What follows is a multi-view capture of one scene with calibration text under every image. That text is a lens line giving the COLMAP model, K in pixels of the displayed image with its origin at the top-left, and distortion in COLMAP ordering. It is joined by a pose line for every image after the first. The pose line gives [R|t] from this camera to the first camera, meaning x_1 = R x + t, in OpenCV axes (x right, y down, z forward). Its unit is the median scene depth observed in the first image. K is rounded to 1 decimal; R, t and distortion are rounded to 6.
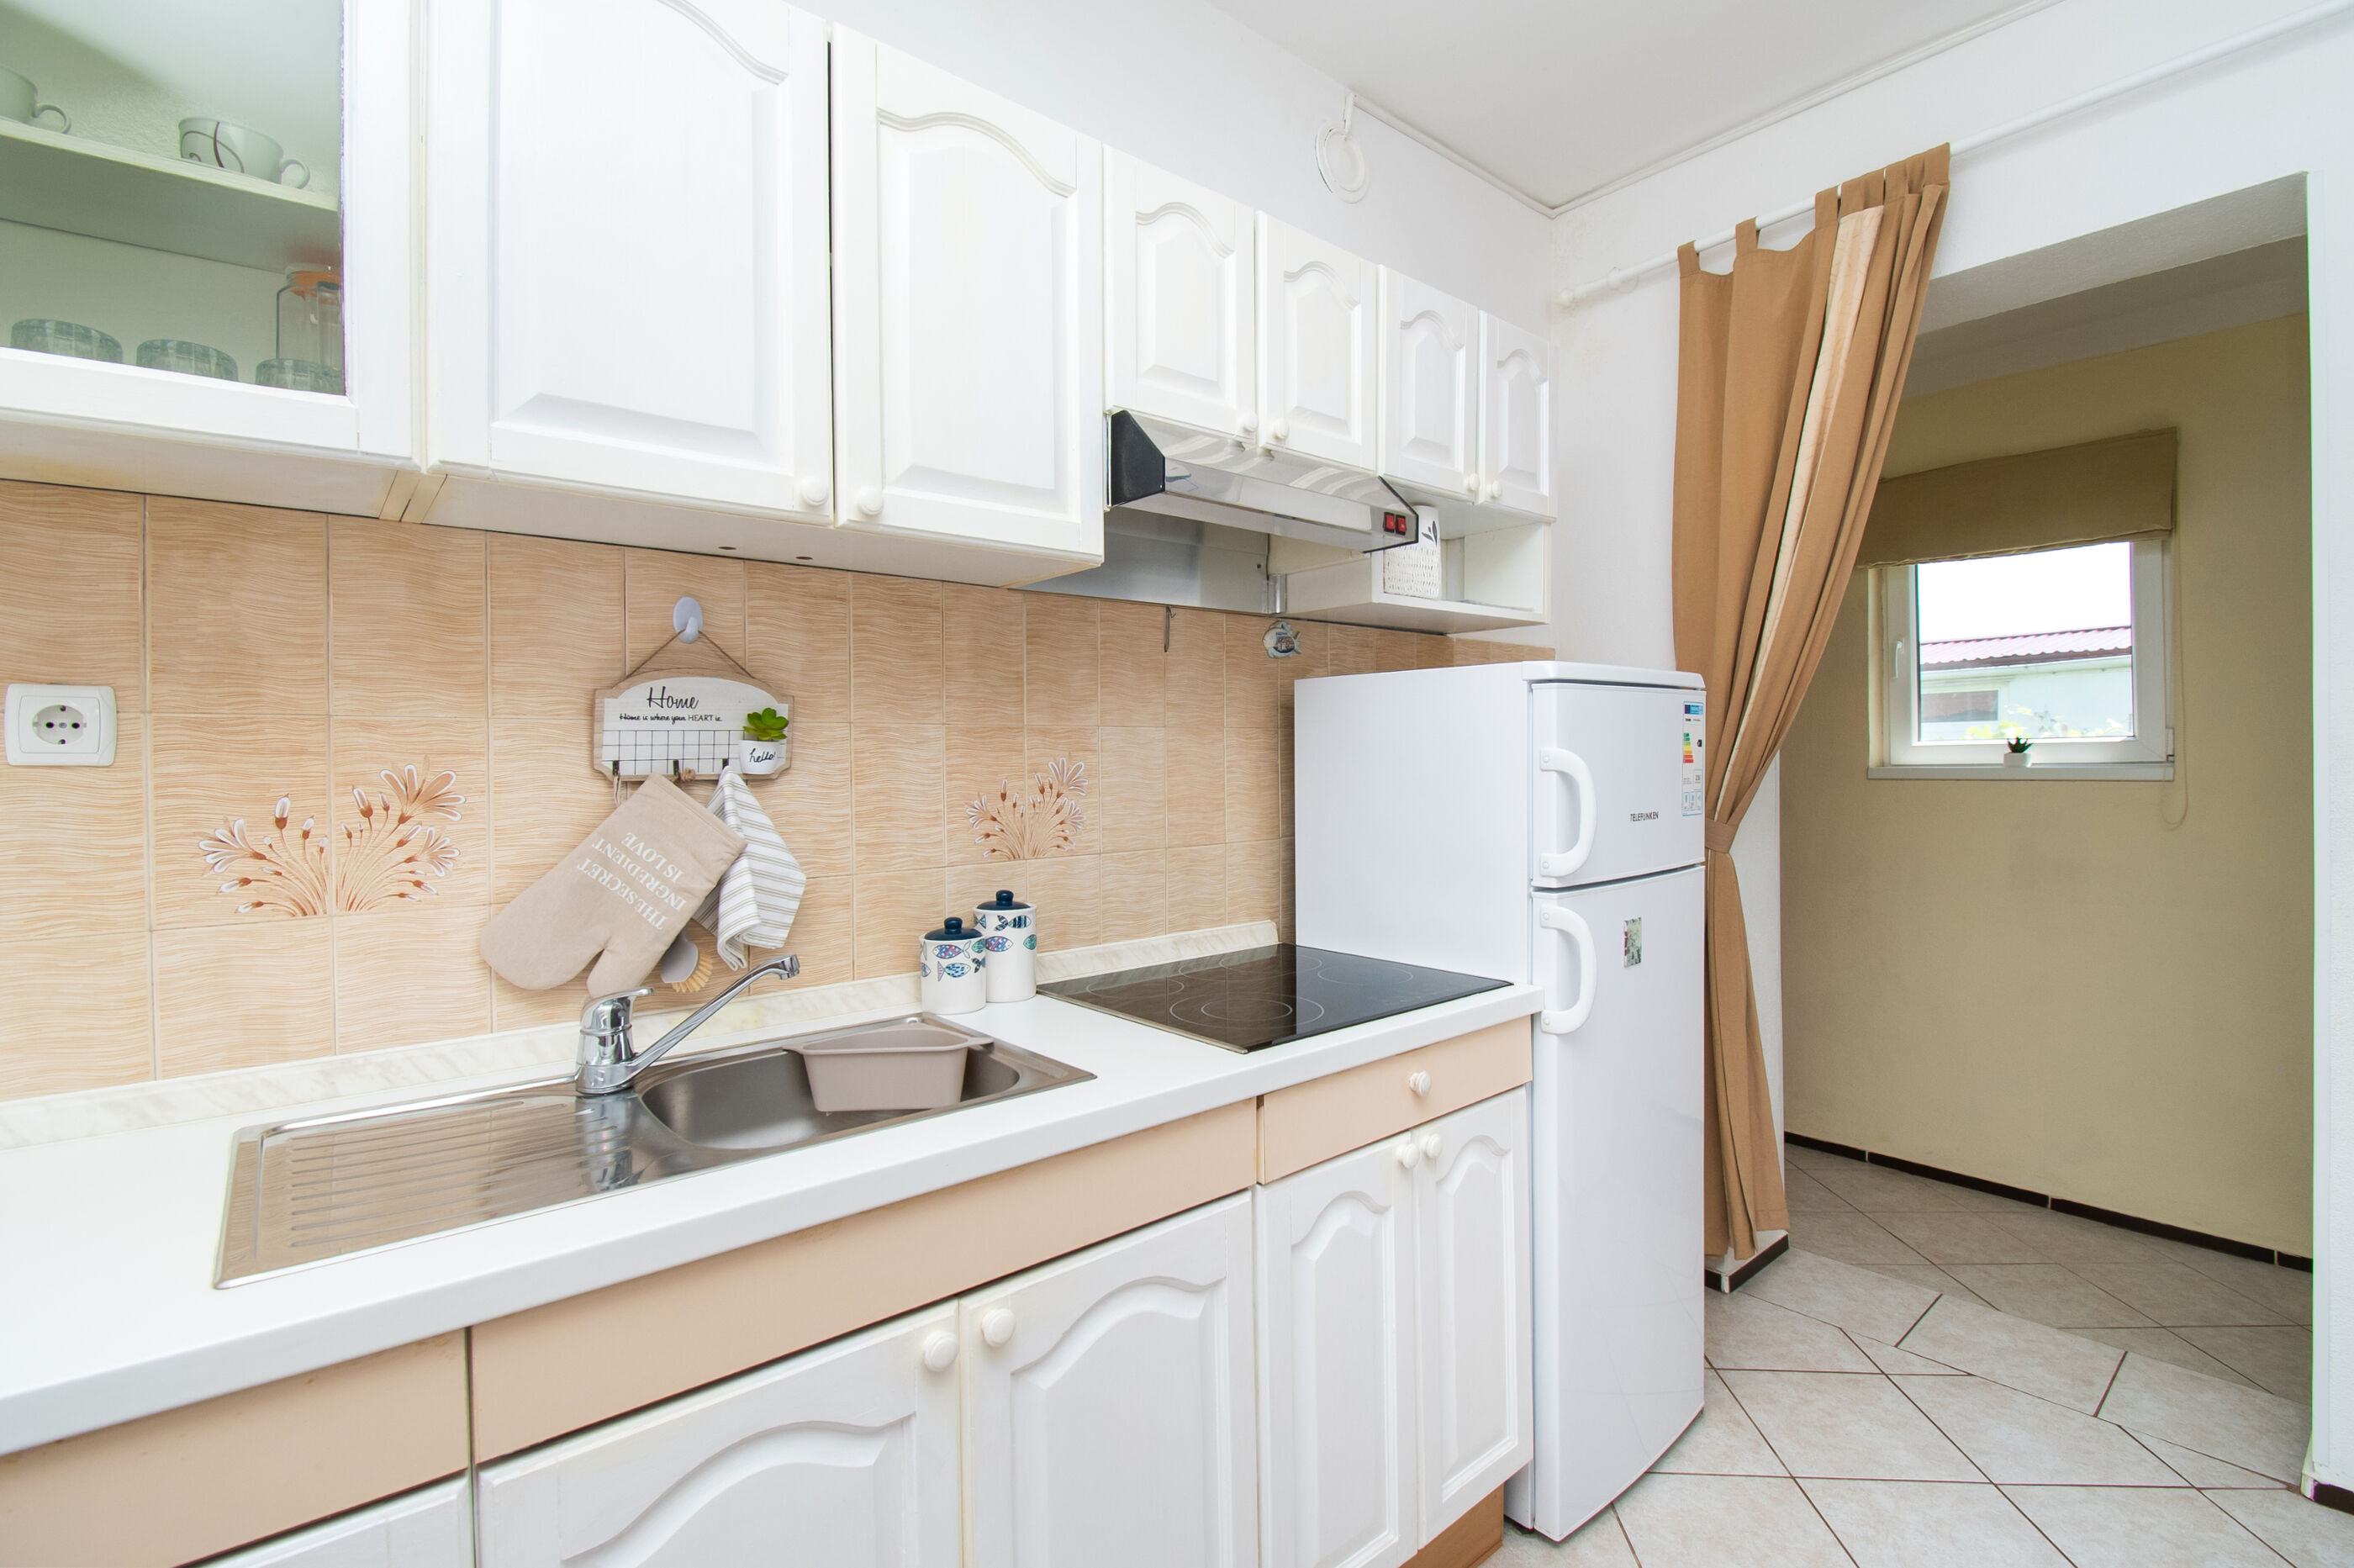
lens RADIAL K [[1062.6, 0, 1162.3], [0, 1062.6, 742.7], [0, 0, 1]] dist [0.008033, -0.012707]
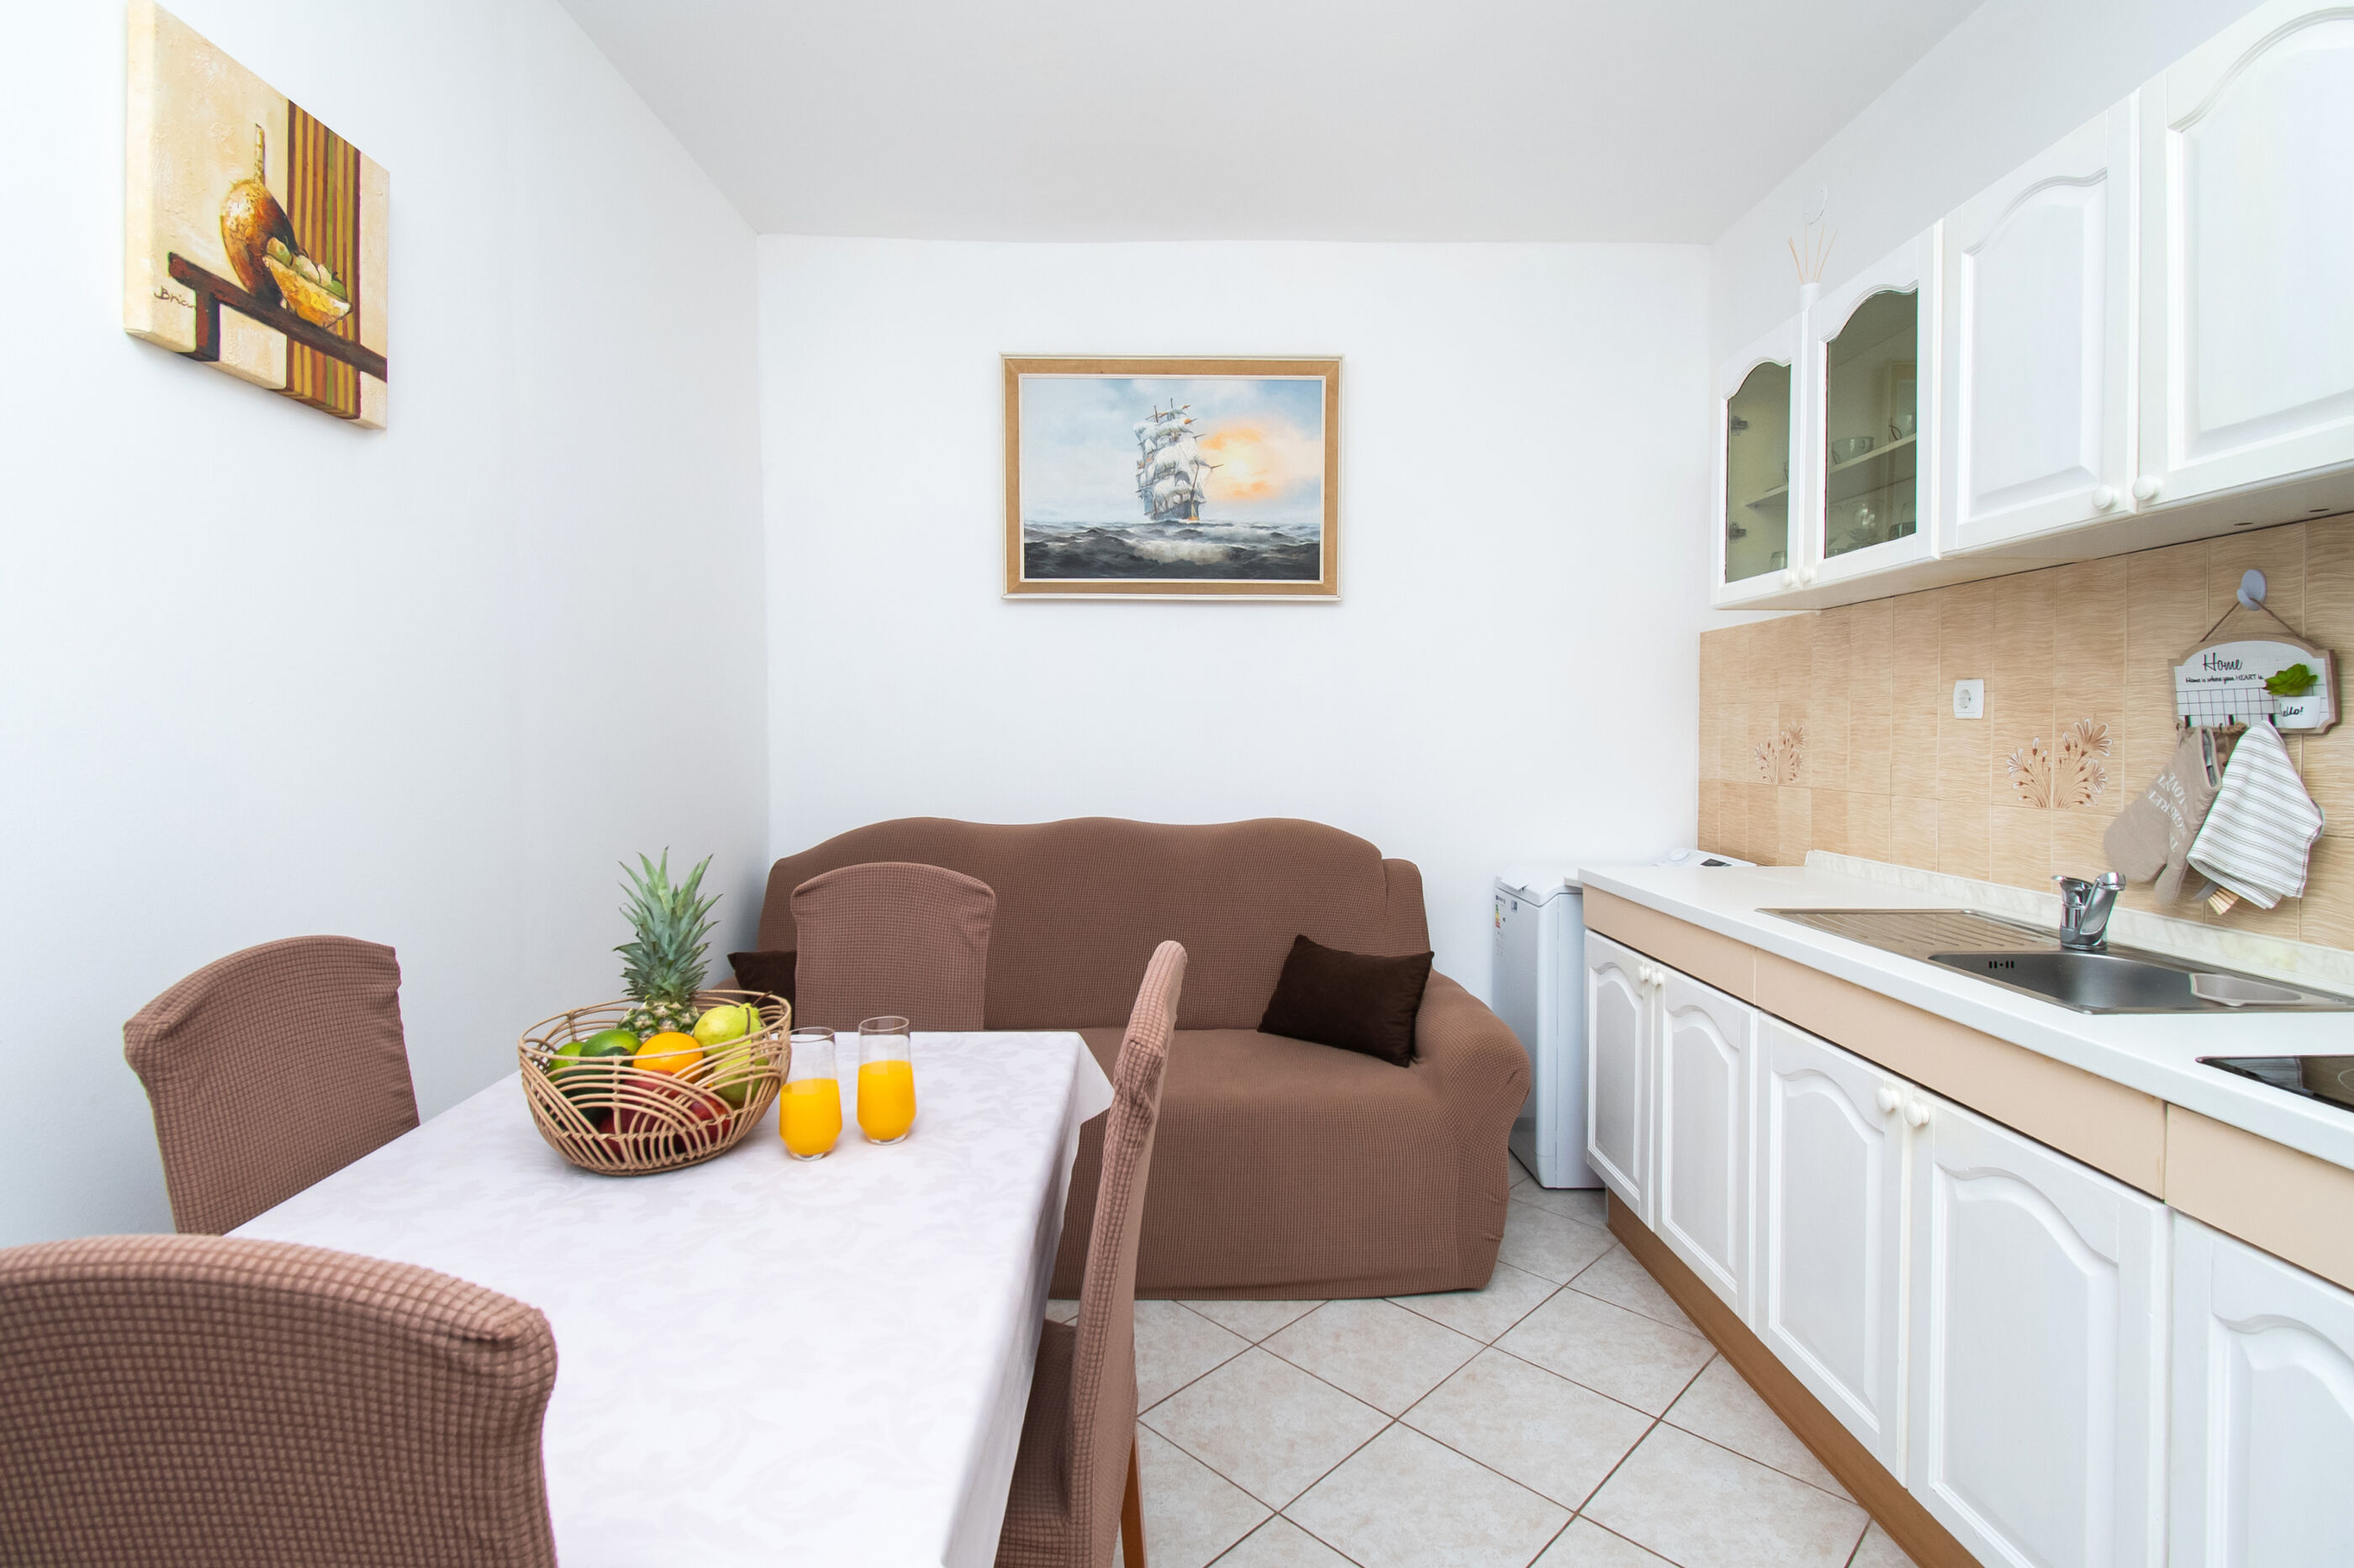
lens RADIAL K [[1062.6, 0, 1187.7], [0, 1062.6, 748.9], [0, 0, 1]] dist [0.008033, -0.012707]
pose [[-0.631113, 0.033413, -0.774971, 1.275018], [0.033717, 0.999309, 0.015628, -0.003301], [0.774958, -0.016267, -0.631804, 0.937926]]
